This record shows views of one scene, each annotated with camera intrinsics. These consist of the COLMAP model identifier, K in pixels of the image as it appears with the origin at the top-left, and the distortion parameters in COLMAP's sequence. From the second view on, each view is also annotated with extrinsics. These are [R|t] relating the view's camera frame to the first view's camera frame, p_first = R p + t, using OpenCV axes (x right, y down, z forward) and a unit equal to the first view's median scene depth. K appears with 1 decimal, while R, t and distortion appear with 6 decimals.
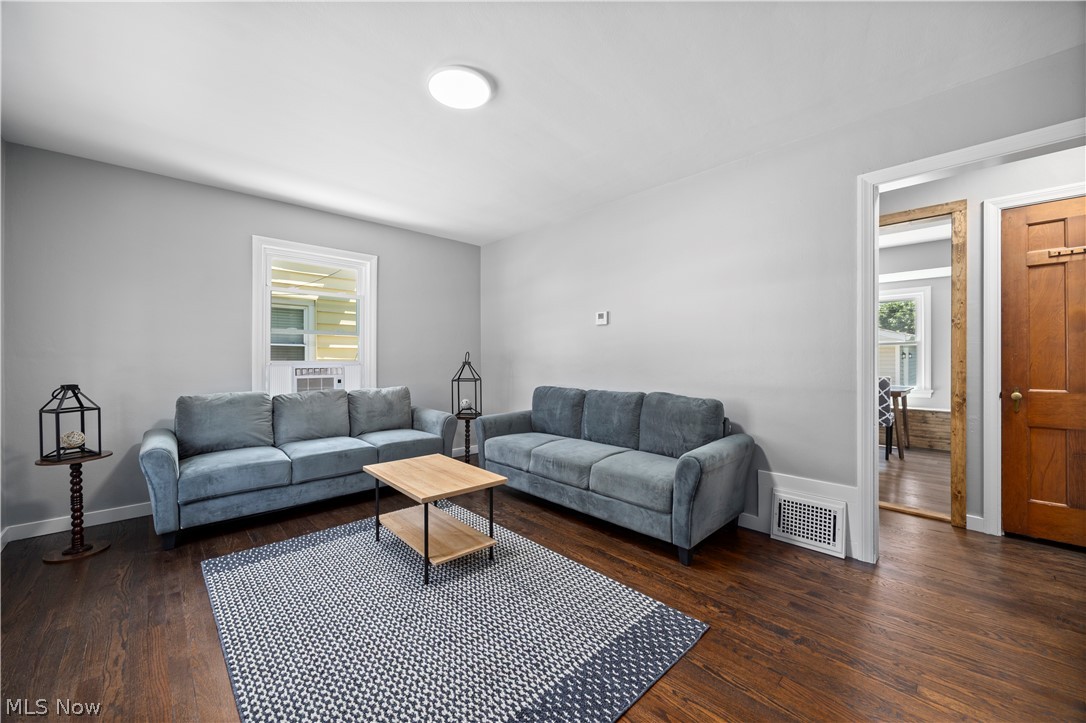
lens RADIAL K [[422.2, 0, 543.8], [0, 422.2, 360.7], [0, 0, 1]] dist [-0.002984, 0.000241]
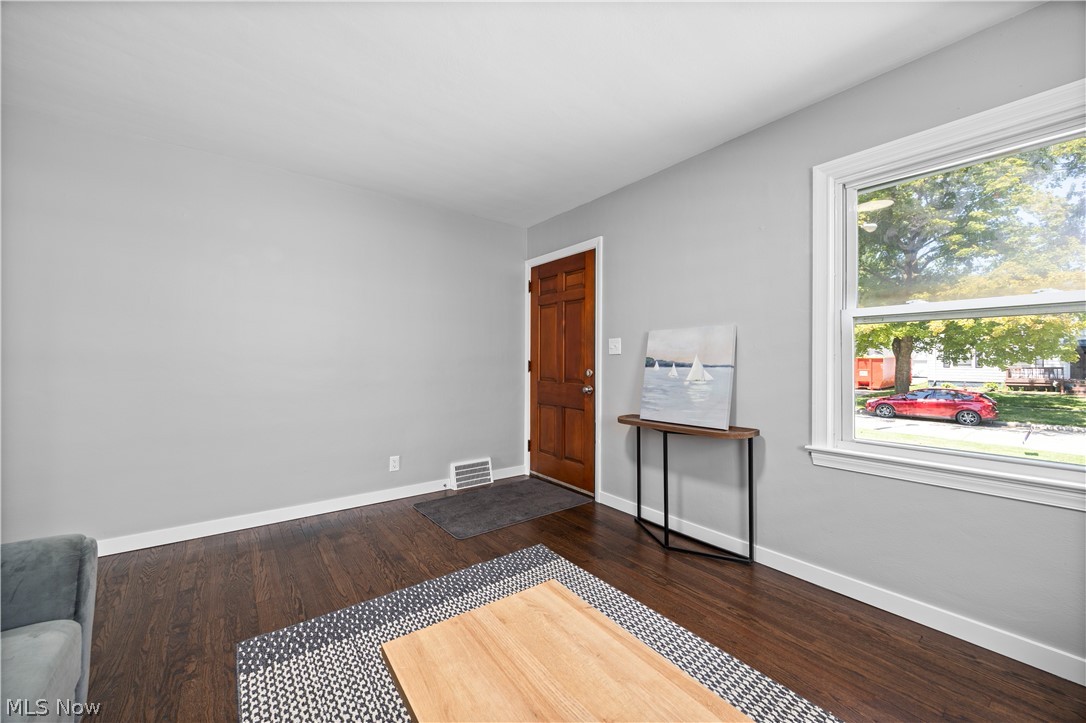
lens RADIAL K [[422.2, 0, 542.5], [0, 422.2, 359.6], [0, 0, 1]] dist [-0.002984, 0.000241]
pose [[-0.993690, -0.009399, 0.111764, -0.315472], [-0.009123, 0.999954, 0.002985, -0.013957], [-0.111787, 0.001946, -0.993730, 1.520086]]
